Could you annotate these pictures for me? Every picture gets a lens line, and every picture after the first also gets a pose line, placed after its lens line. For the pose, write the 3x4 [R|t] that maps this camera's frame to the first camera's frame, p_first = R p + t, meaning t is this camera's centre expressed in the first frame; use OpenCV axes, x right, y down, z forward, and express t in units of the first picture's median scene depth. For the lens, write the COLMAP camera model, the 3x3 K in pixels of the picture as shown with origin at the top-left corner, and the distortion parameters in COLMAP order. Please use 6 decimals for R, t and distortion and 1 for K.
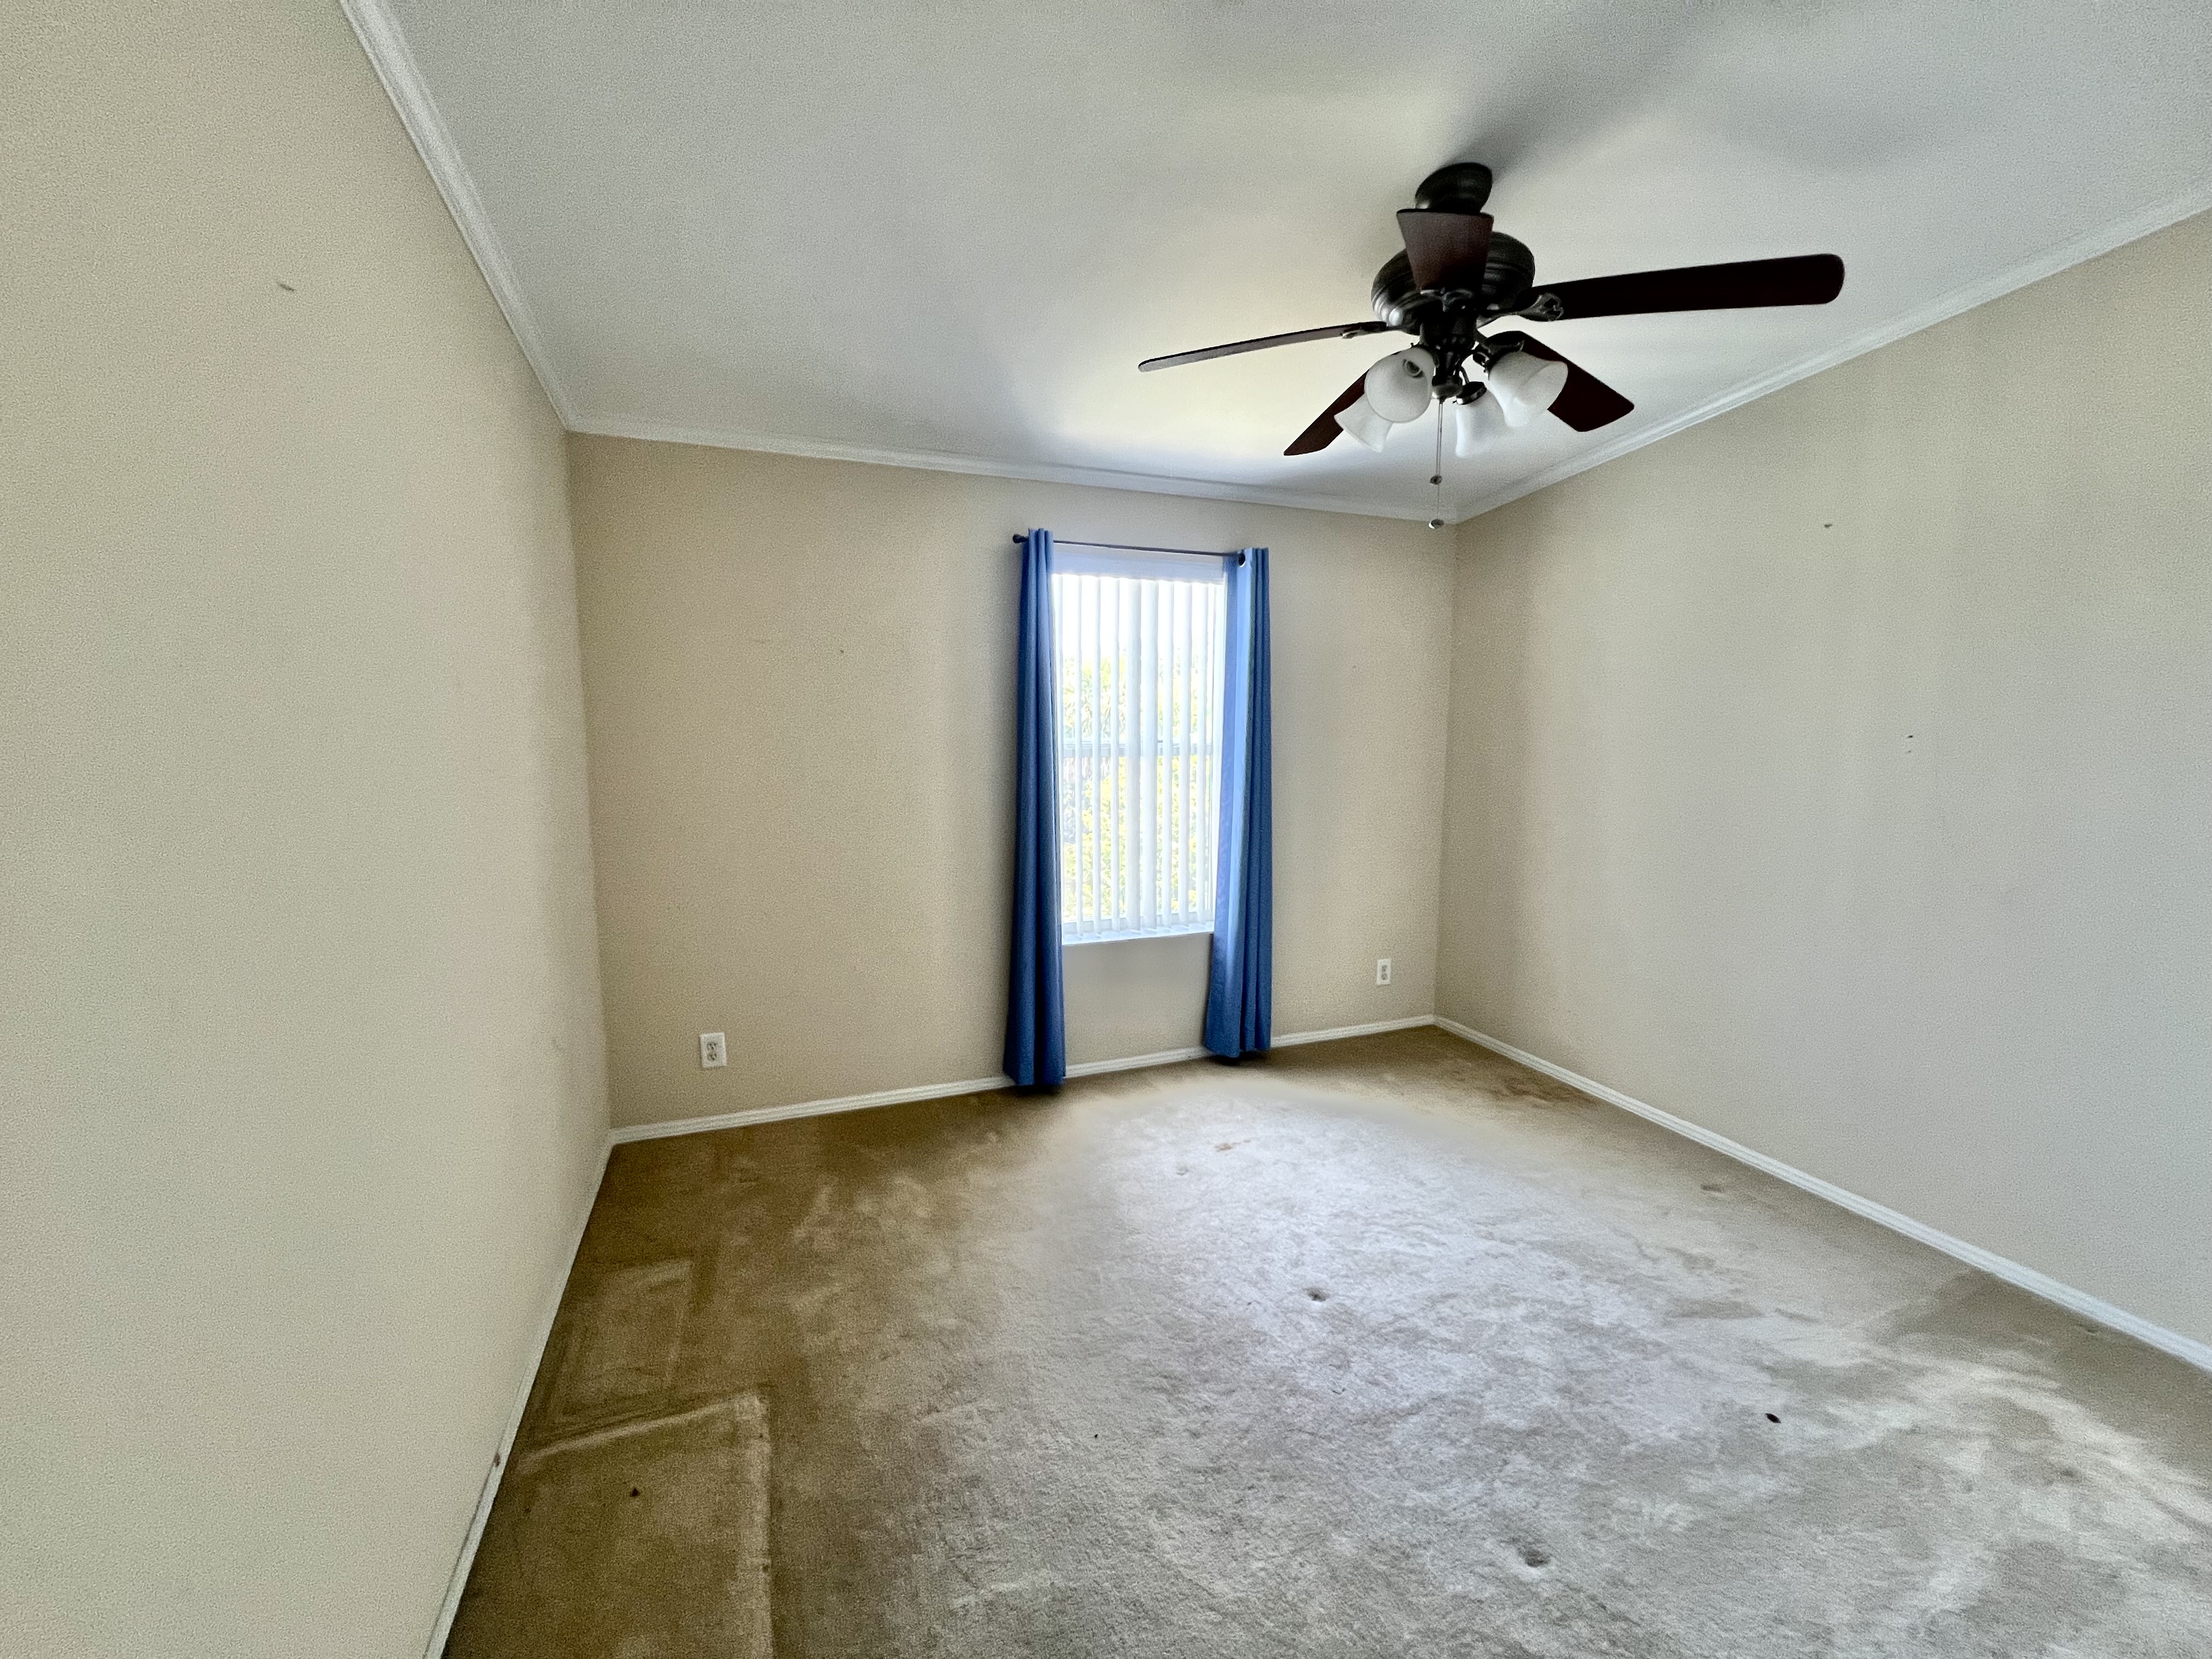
lens RADIAL K [[893.6, 0, 1087.8], [0, 893.6, 837.7], [0, 0, 1]] dist [0.000855, -0.000395]
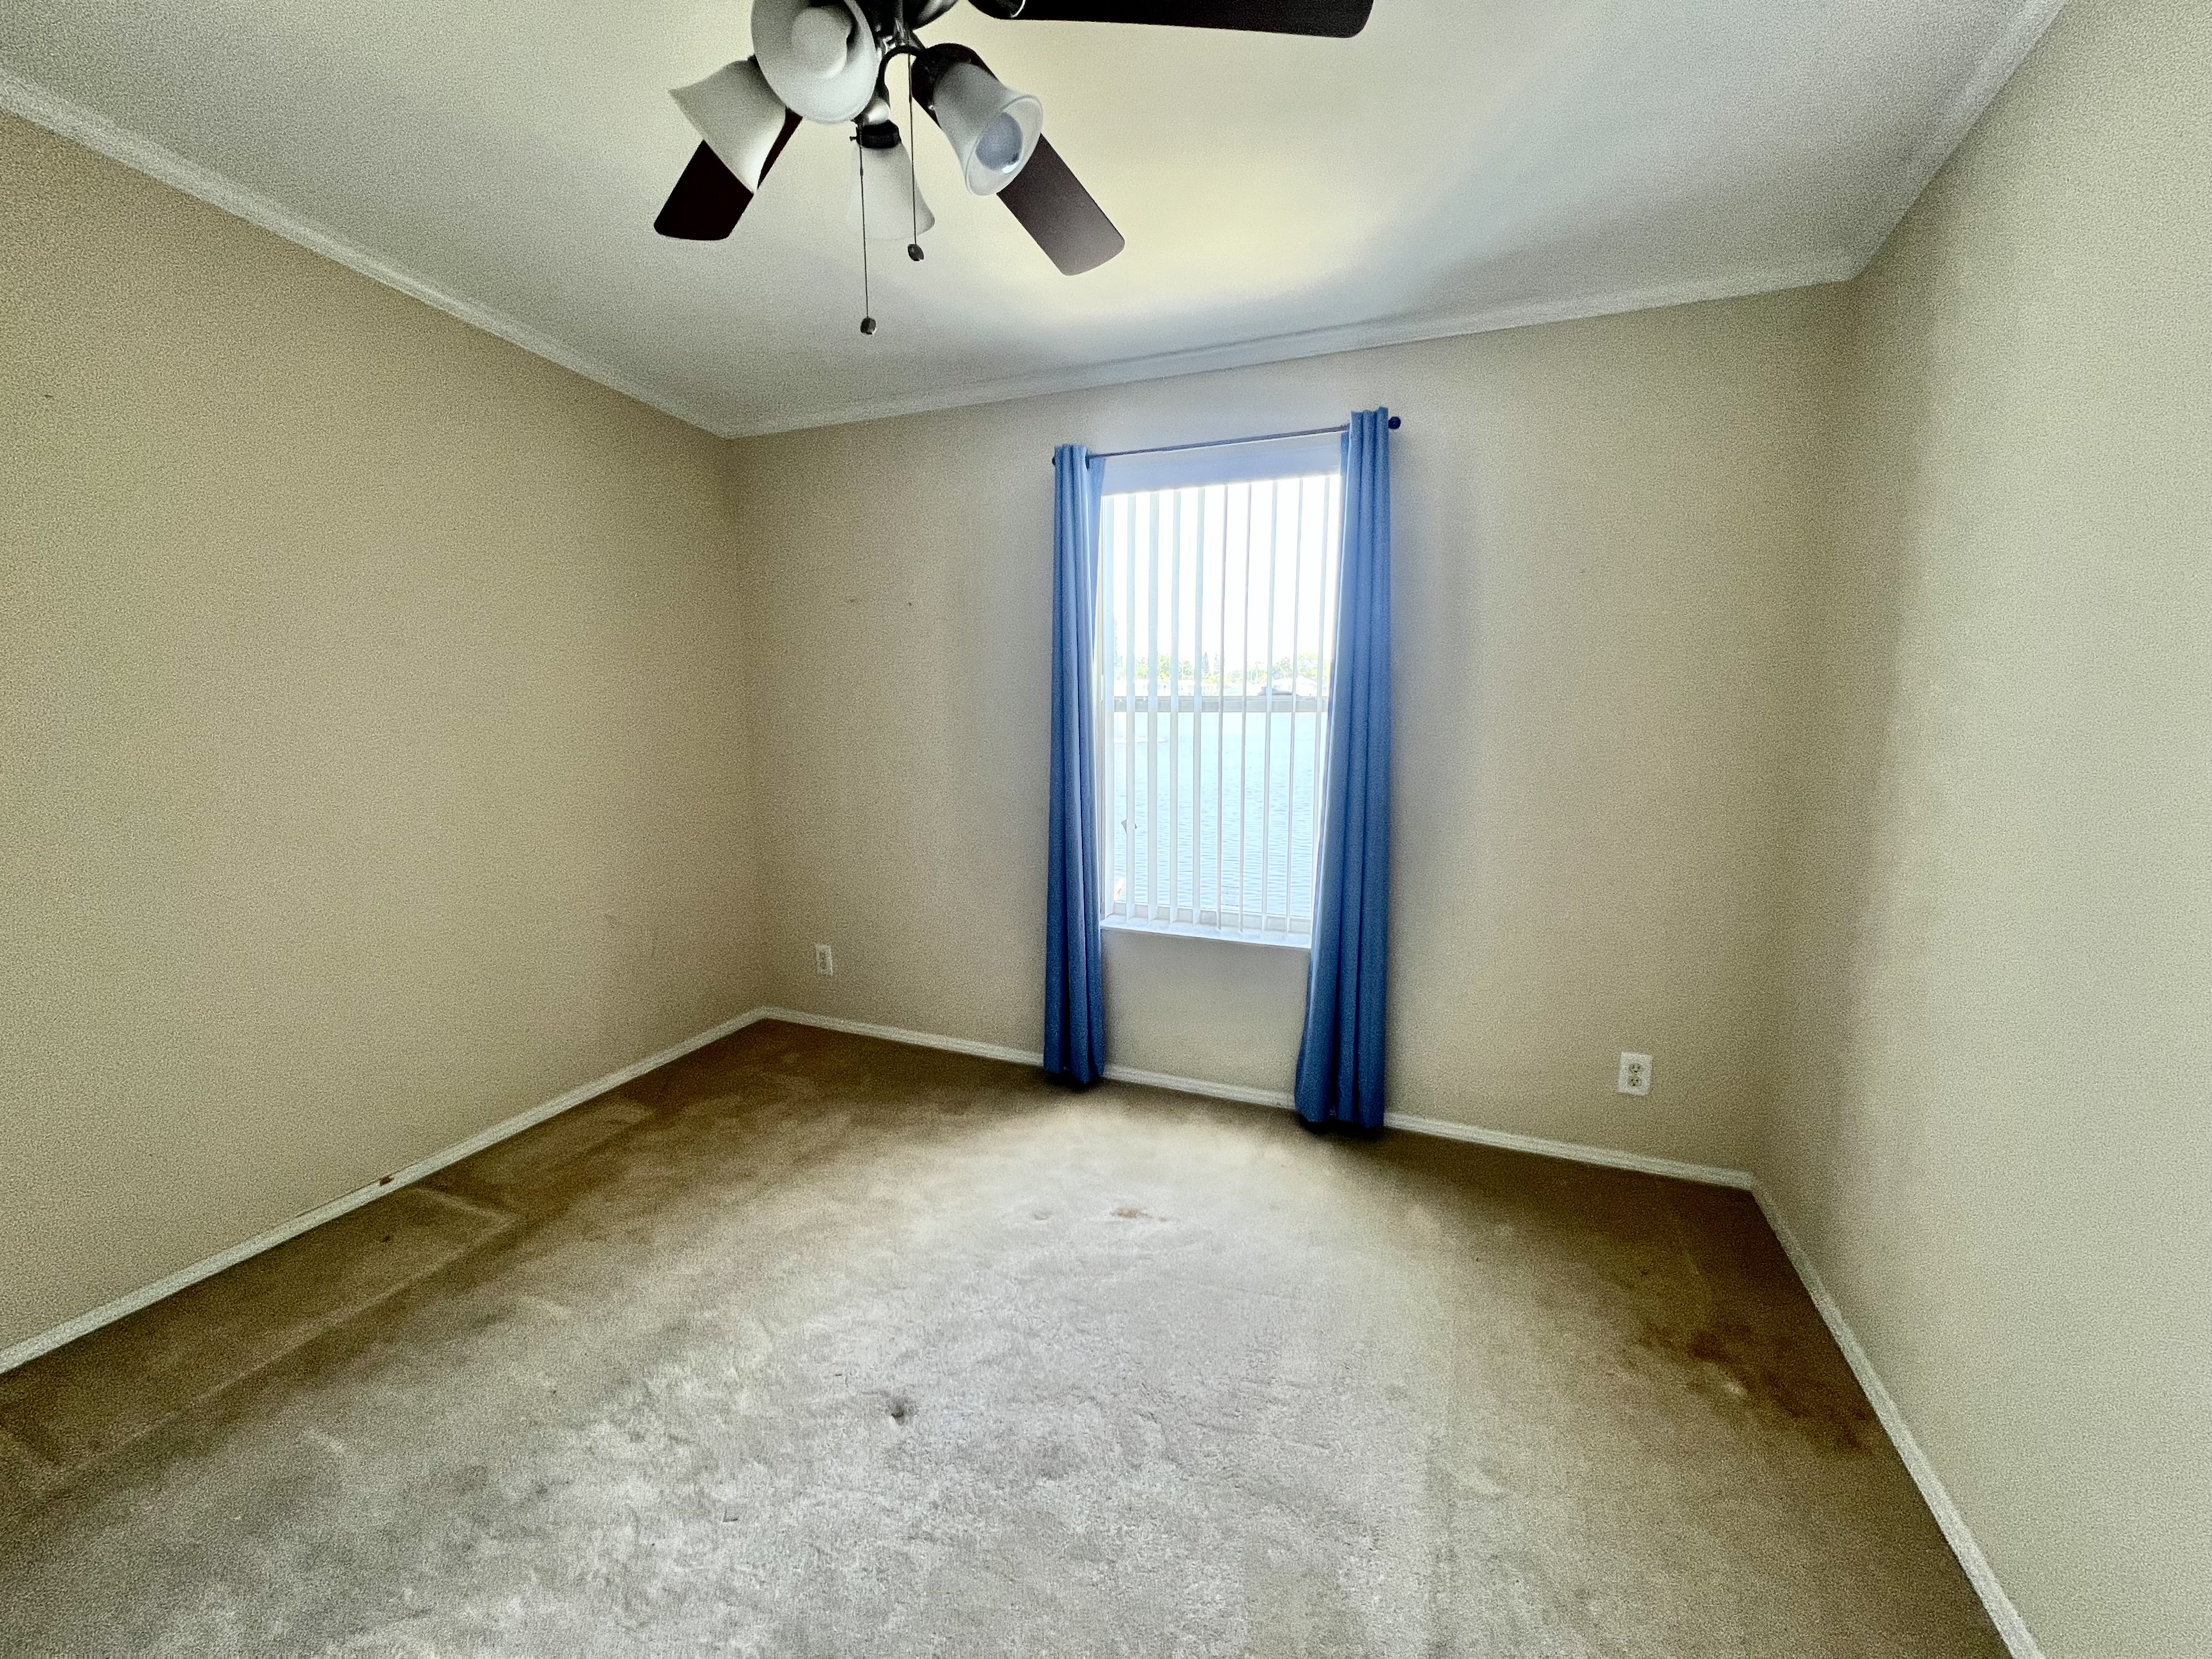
lens RADIAL K [[893.6, 0, 1100.3], [0, 893.6, 822.8], [0, 0, 1]] dist [0.000855, -0.000395]
pose [[0.725122, 0.096873, -0.681772, 0.554934], [-0.082683, 0.995141, 0.053460, -0.026951], [0.683638, 0.017606, 0.729609, 0.361641]]
